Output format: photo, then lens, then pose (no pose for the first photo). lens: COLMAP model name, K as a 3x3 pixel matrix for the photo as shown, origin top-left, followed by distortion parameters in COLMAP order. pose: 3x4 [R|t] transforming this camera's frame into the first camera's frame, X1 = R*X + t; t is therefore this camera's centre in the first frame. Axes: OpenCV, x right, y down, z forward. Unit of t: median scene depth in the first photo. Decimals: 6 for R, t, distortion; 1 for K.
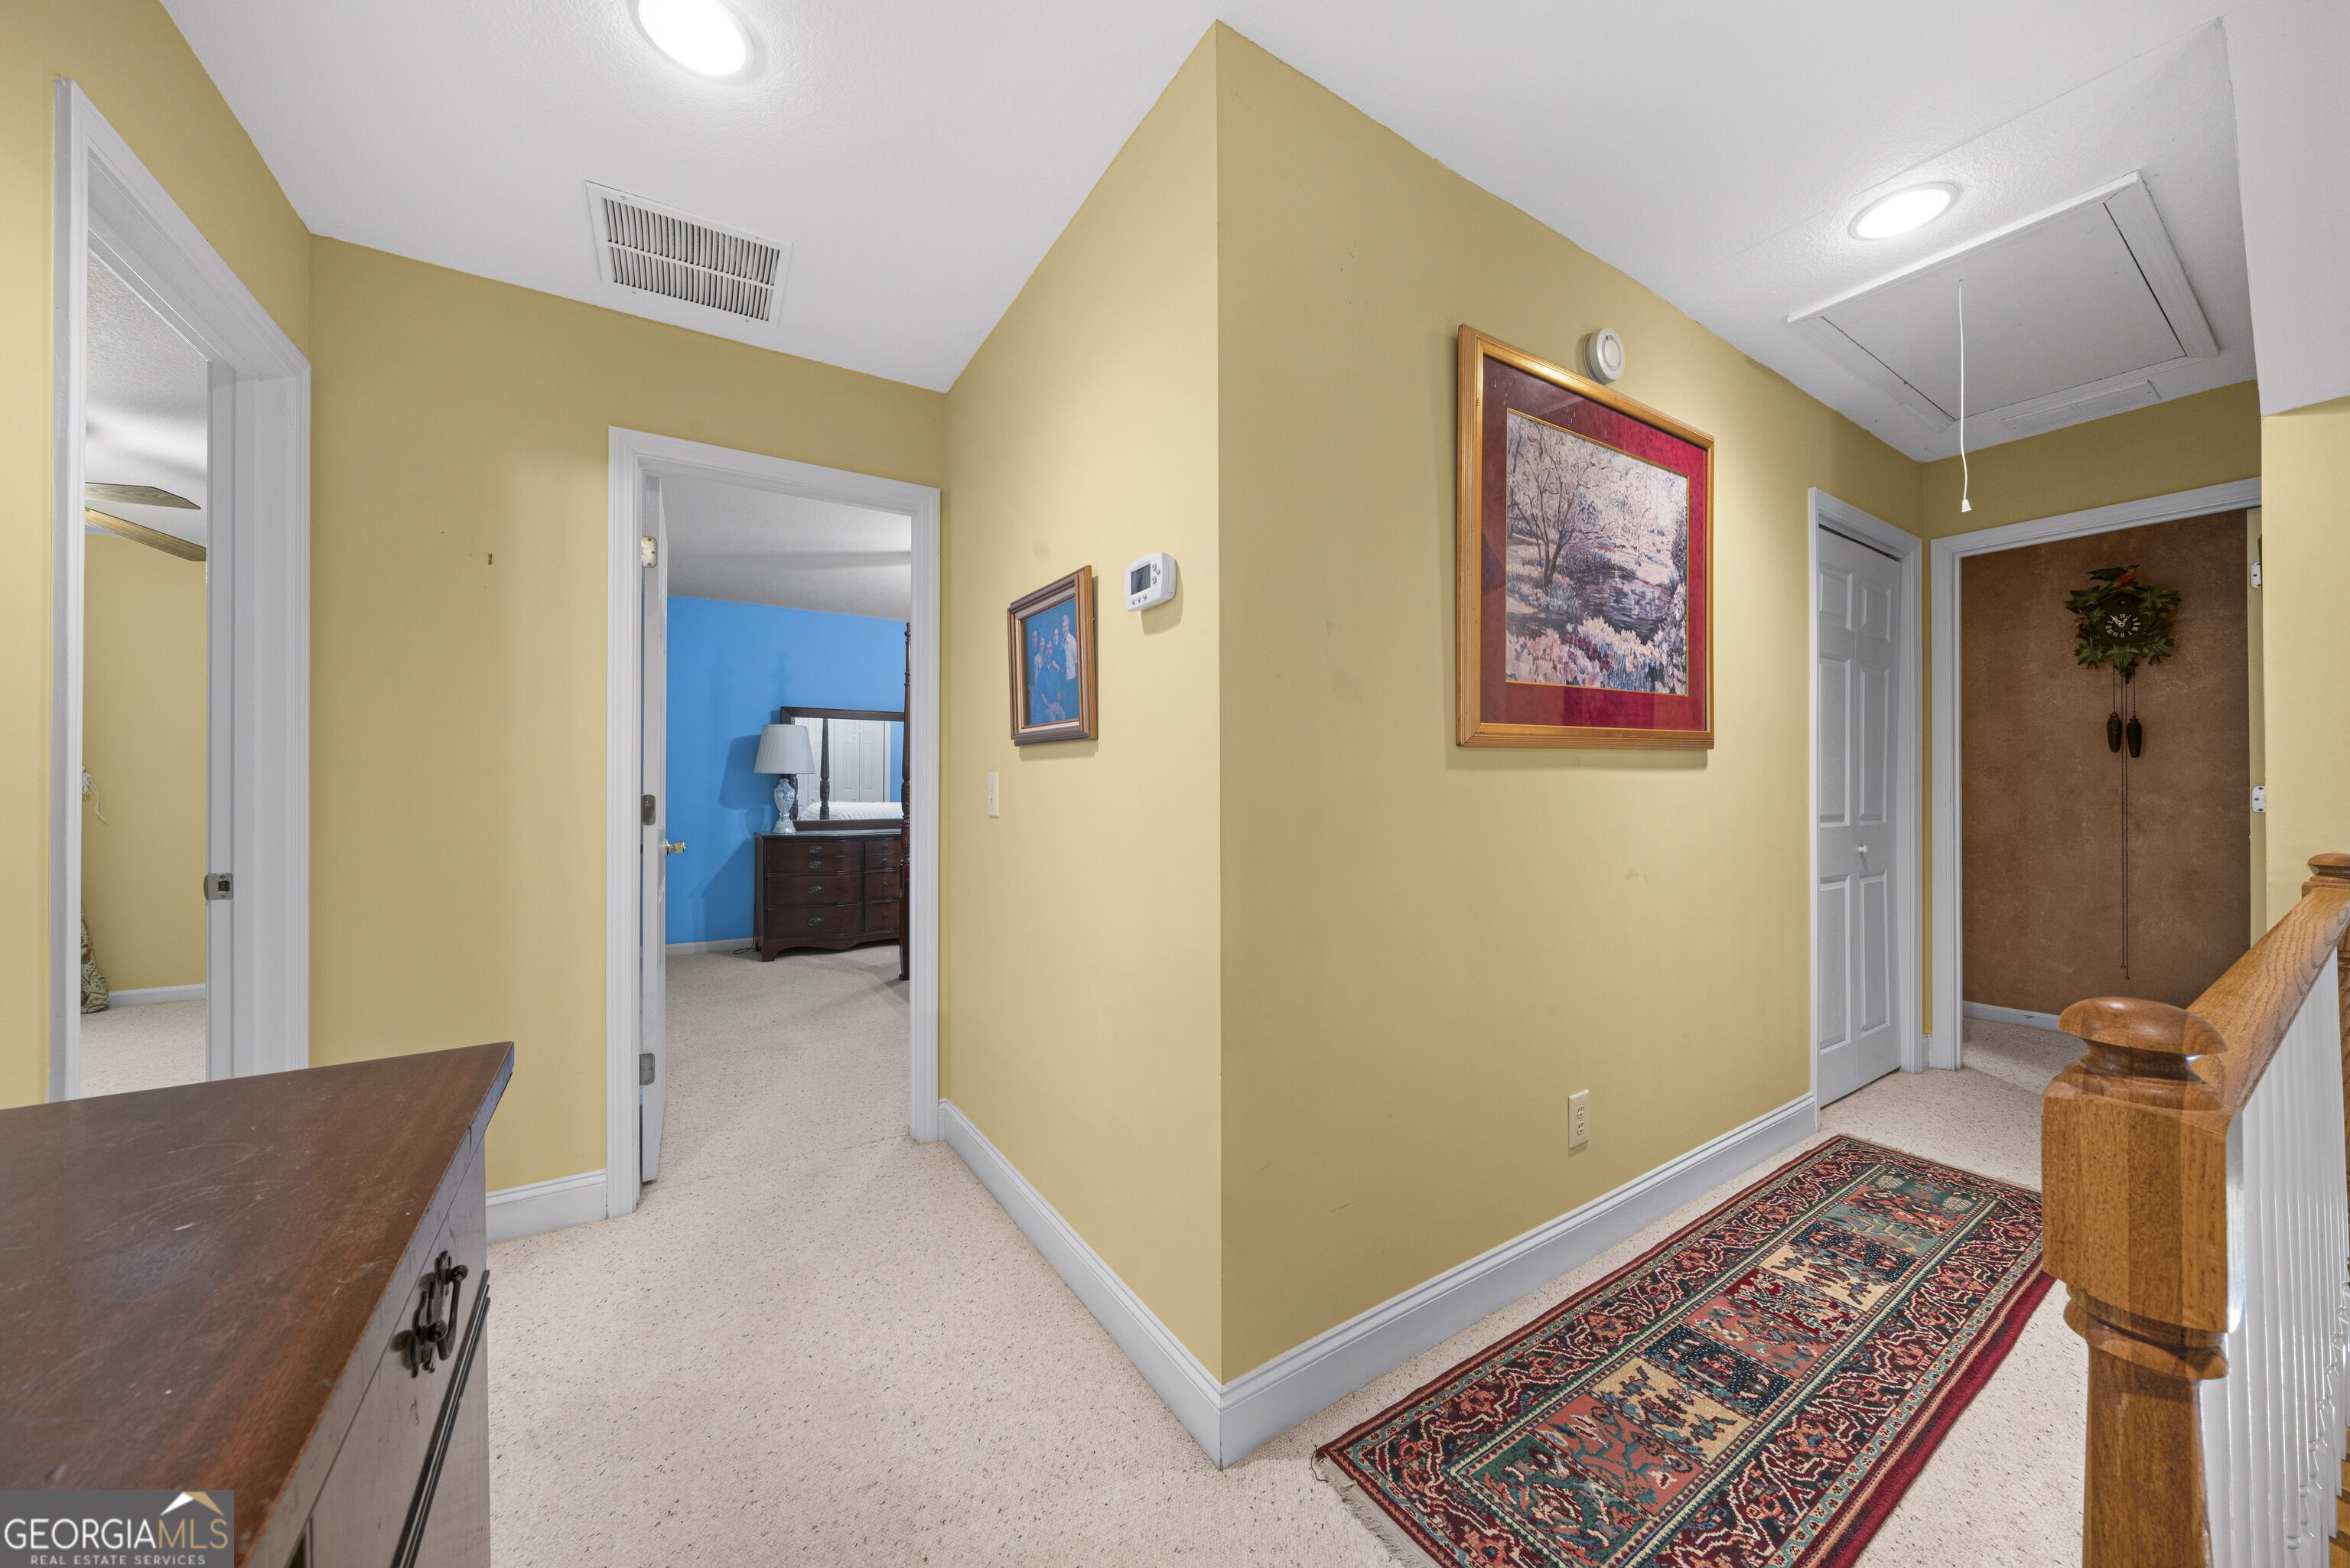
lens RADIAL K [[803.4, 0, 1175.0], [0, 803.4, 784.0], [0, 0, 1]] dist [-0.006408, -0.000024]
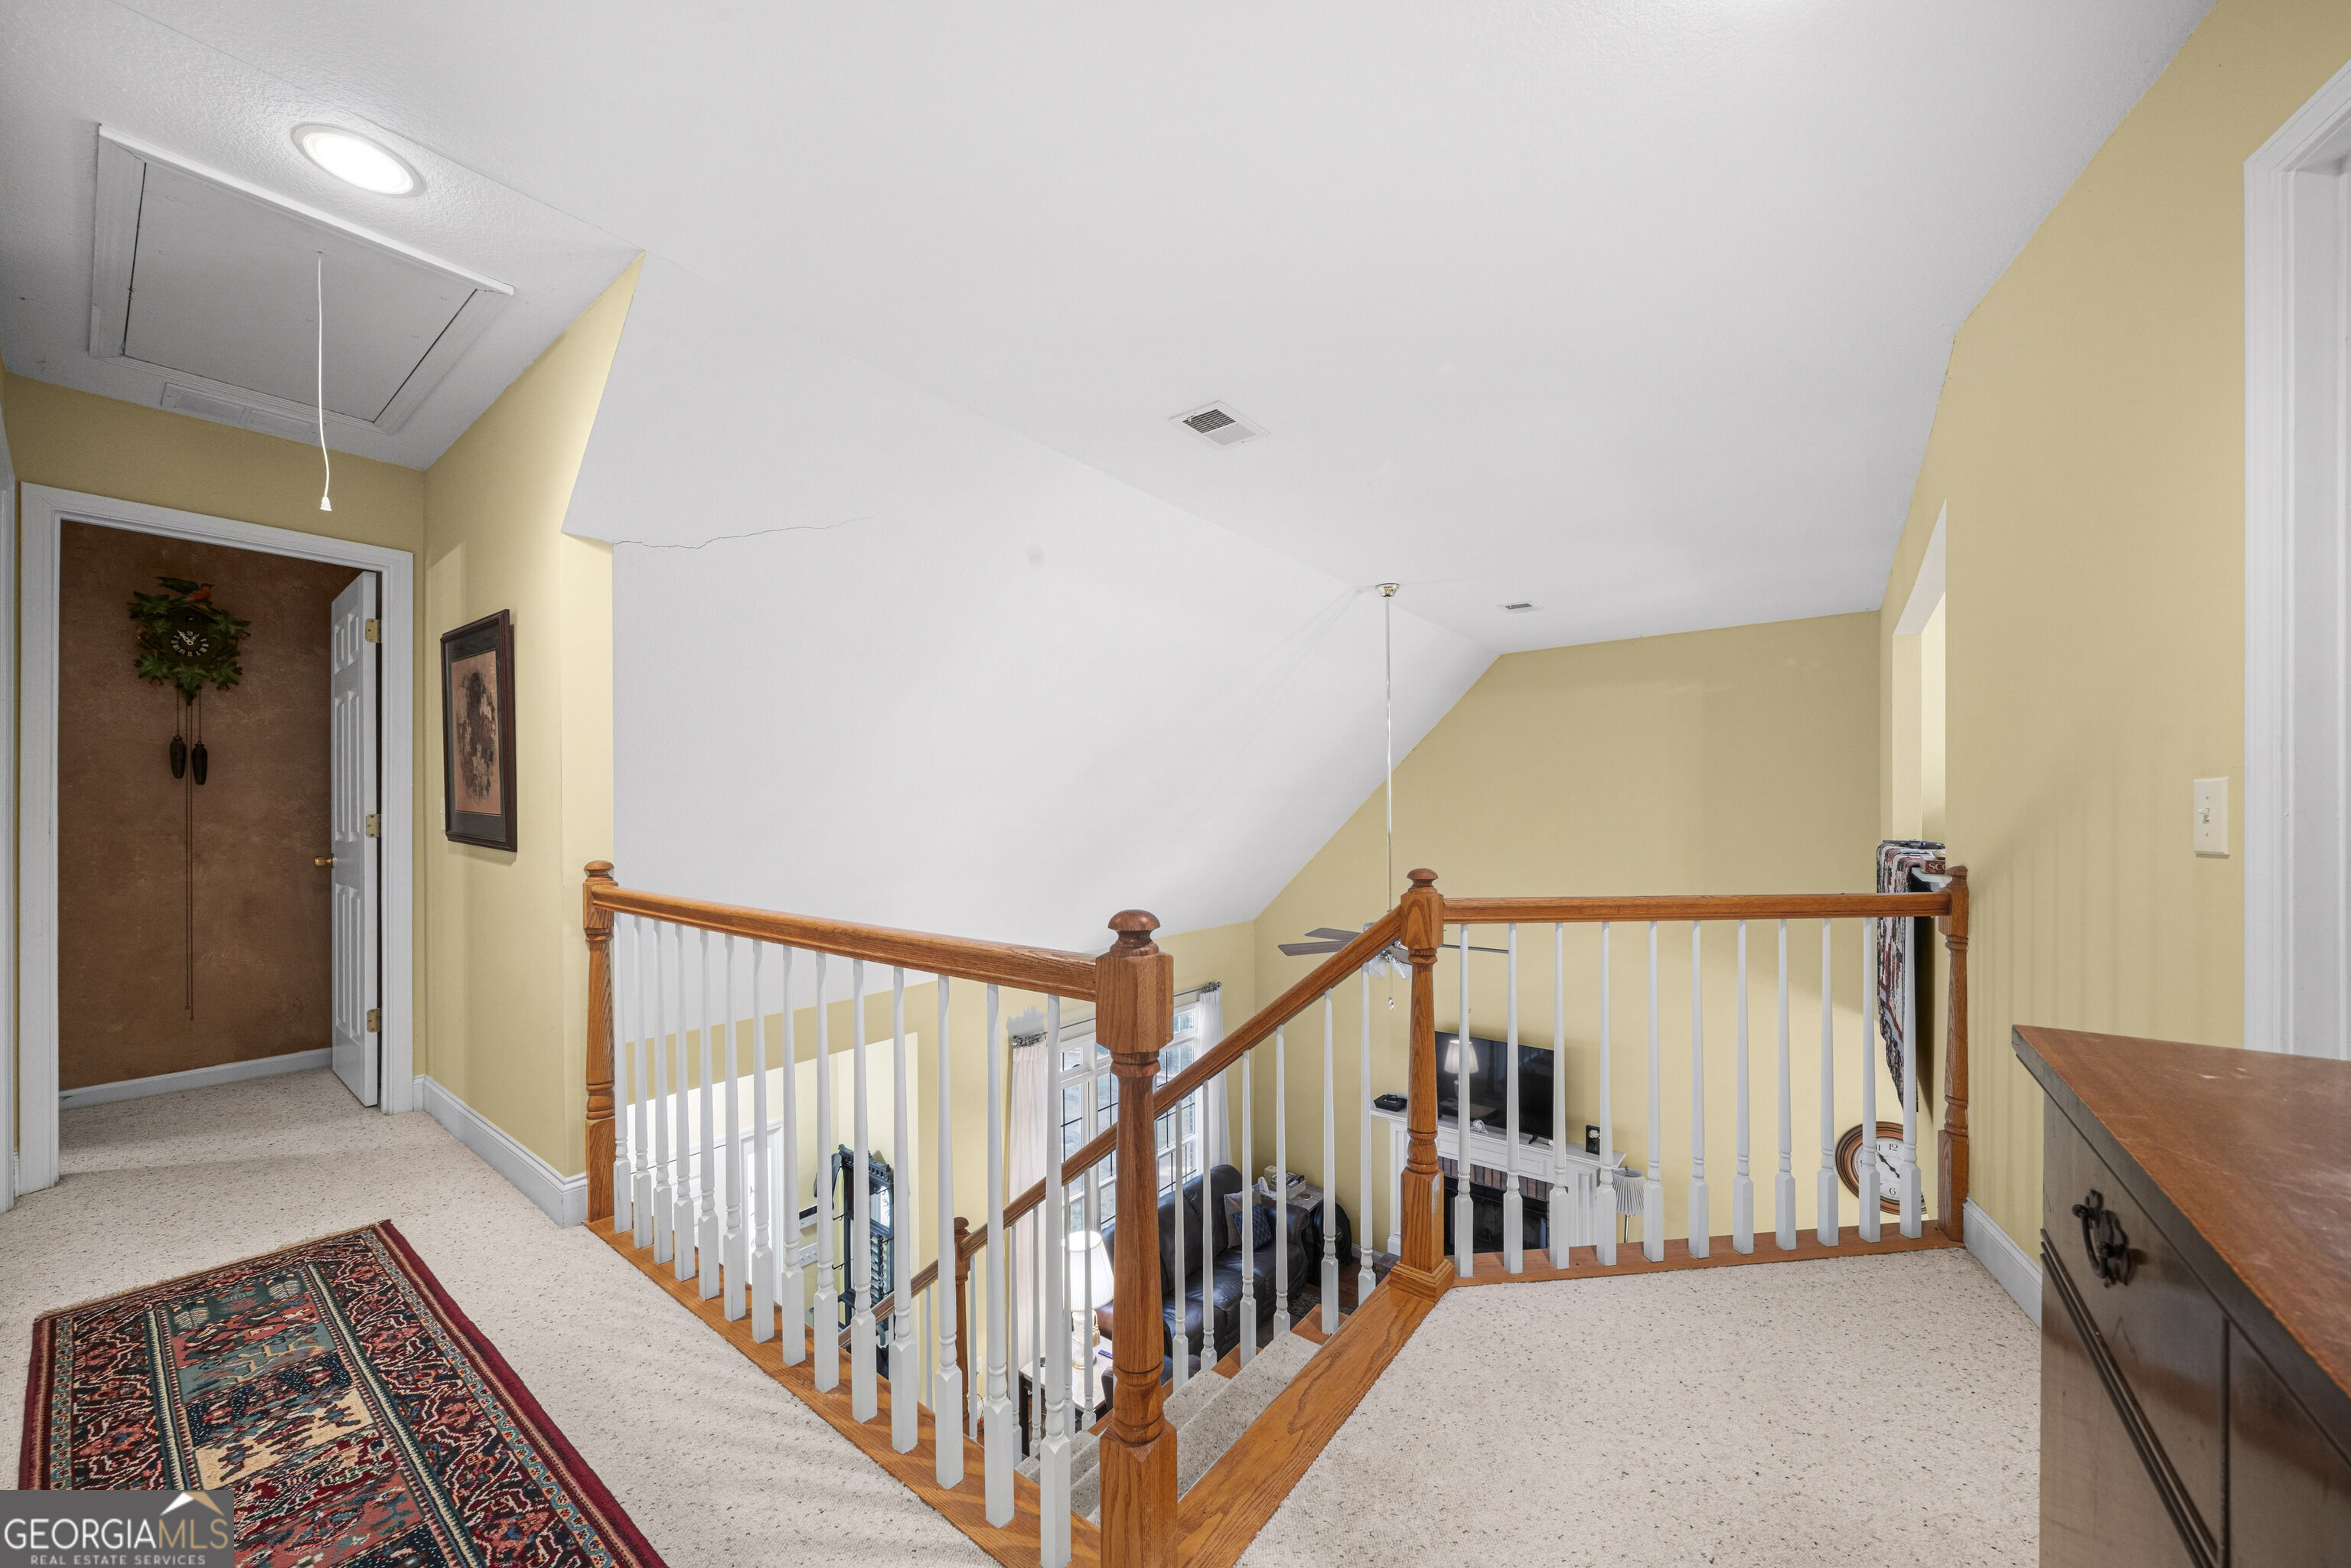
lens RADIAL K [[857.8, 0, 1169.2], [0, 857.8, 815.5], [0, 0, 1]] dist [-0.002410, -0.000192]
pose [[-0.335936, 0.001016, 0.941884, -0.264255], [-0.001767, 0.999997, -0.001709, 0.005441], [-0.941883, -0.002239, -0.335934, 0.453758]]
